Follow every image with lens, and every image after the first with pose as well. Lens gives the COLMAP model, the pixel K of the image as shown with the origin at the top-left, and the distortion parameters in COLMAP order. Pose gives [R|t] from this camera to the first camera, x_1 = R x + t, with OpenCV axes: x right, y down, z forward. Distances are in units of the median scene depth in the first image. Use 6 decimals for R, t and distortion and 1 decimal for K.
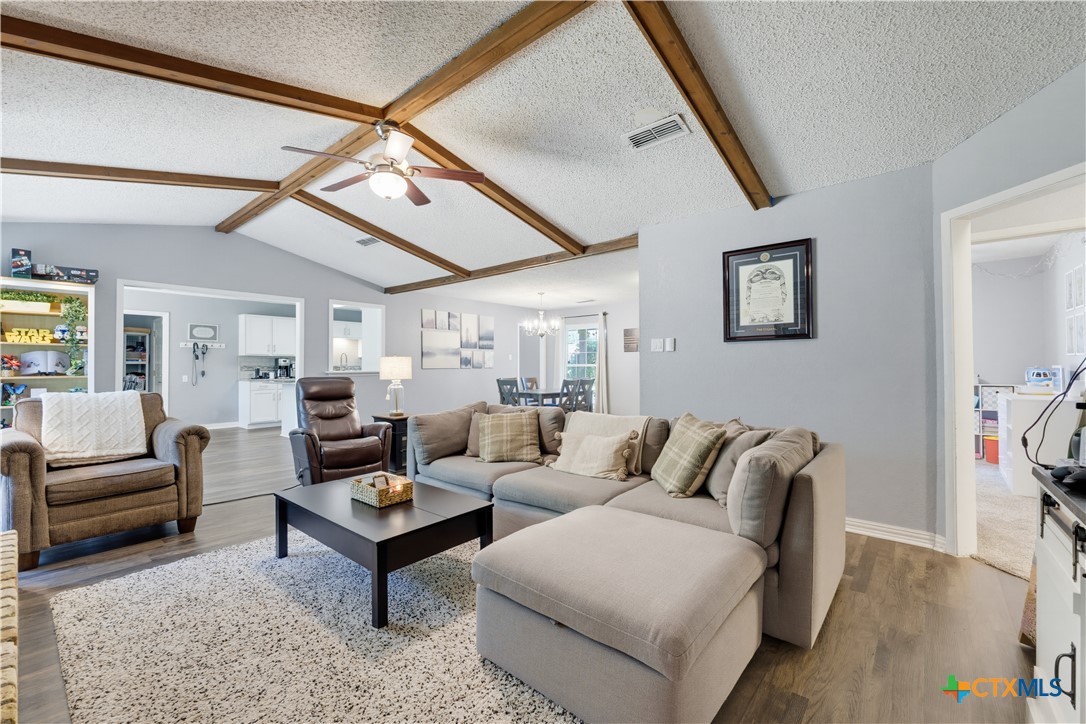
lens RADIAL K [[456.3, 0, 535.8], [0, 456.3, 358.7], [0, 0, 1]] dist [-0.003148, -0.000280]
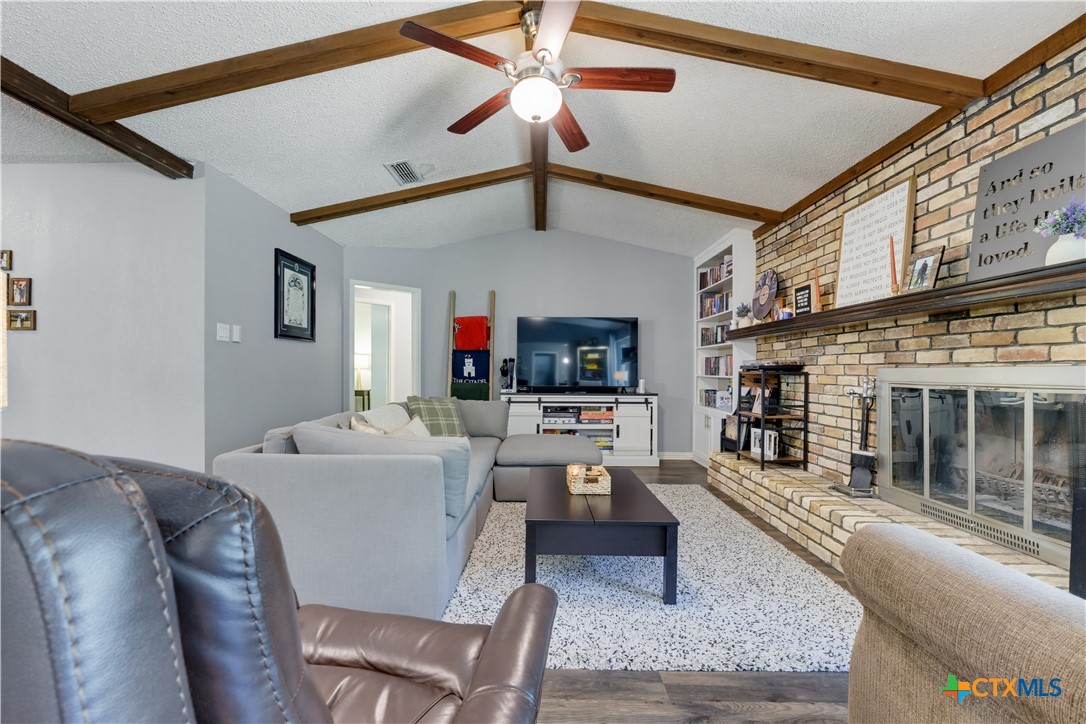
lens RADIAL K [[463.8, 0, 531.3], [0, 463.8, 367.2], [0, 0, 1]] dist [-0.002064, -0.000311]
pose [[-0.636582, 0.005954, 0.771186, -0.651562], [-0.014435, 0.999703, -0.019633, 0.035802], [-0.771074, -0.023630, -0.636307, 1.081730]]
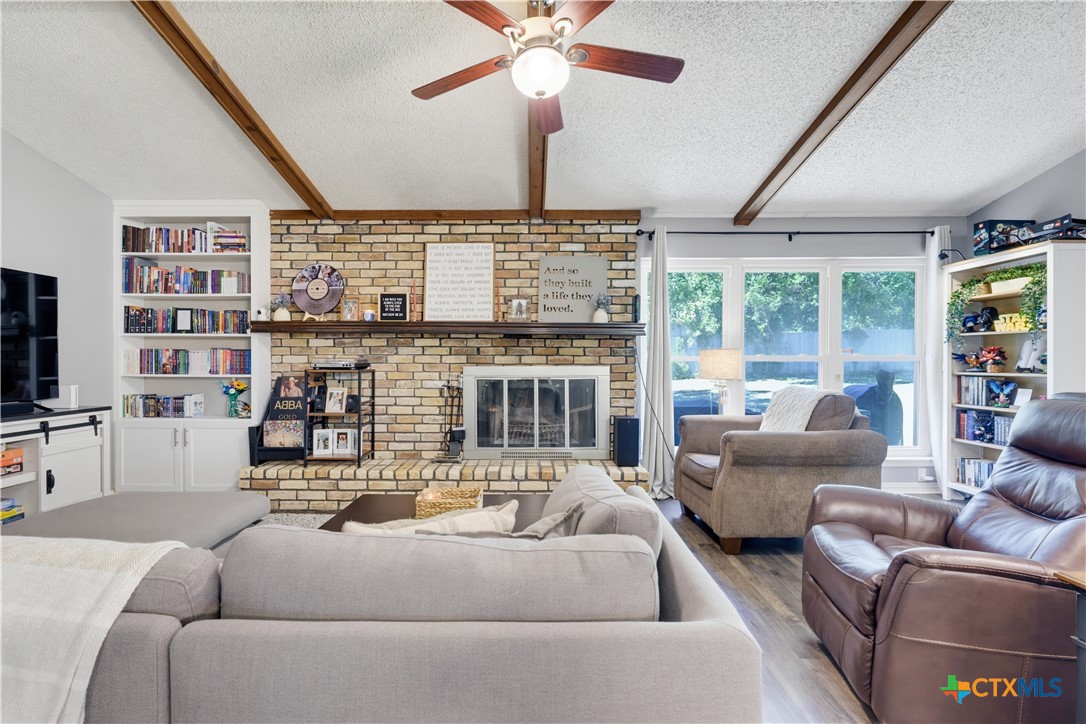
lens RADIAL K [[496.9, 0, 541.2], [0, 496.9, 360.2], [0, 0, 1]] dist [-0.000187, -0.000002]
pose [[-0.763099, 0.000788, -0.646282, 0.083932], [0.011086, 0.999868, -0.011870, 0.017620], [0.646187, -0.016223, -0.763007, 1.137665]]
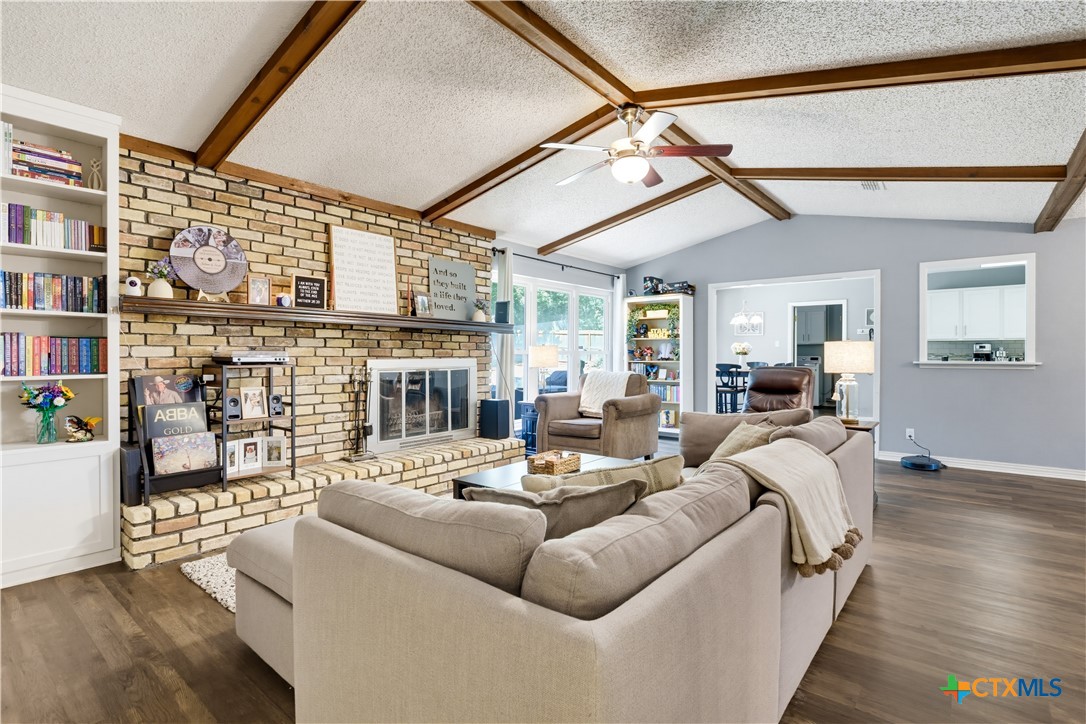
lens RADIAL K [[521.8, 0, 539.0], [0, 521.8, 354.6], [0, 0, 1]] dist [-0.005229, -0.000200]
pose [[0.022003, 0.003047, -0.999753, 0.587056], [0.014477, 0.999890, 0.003366, 0.008115], [0.999653, -0.014547, 0.021957, 0.576872]]
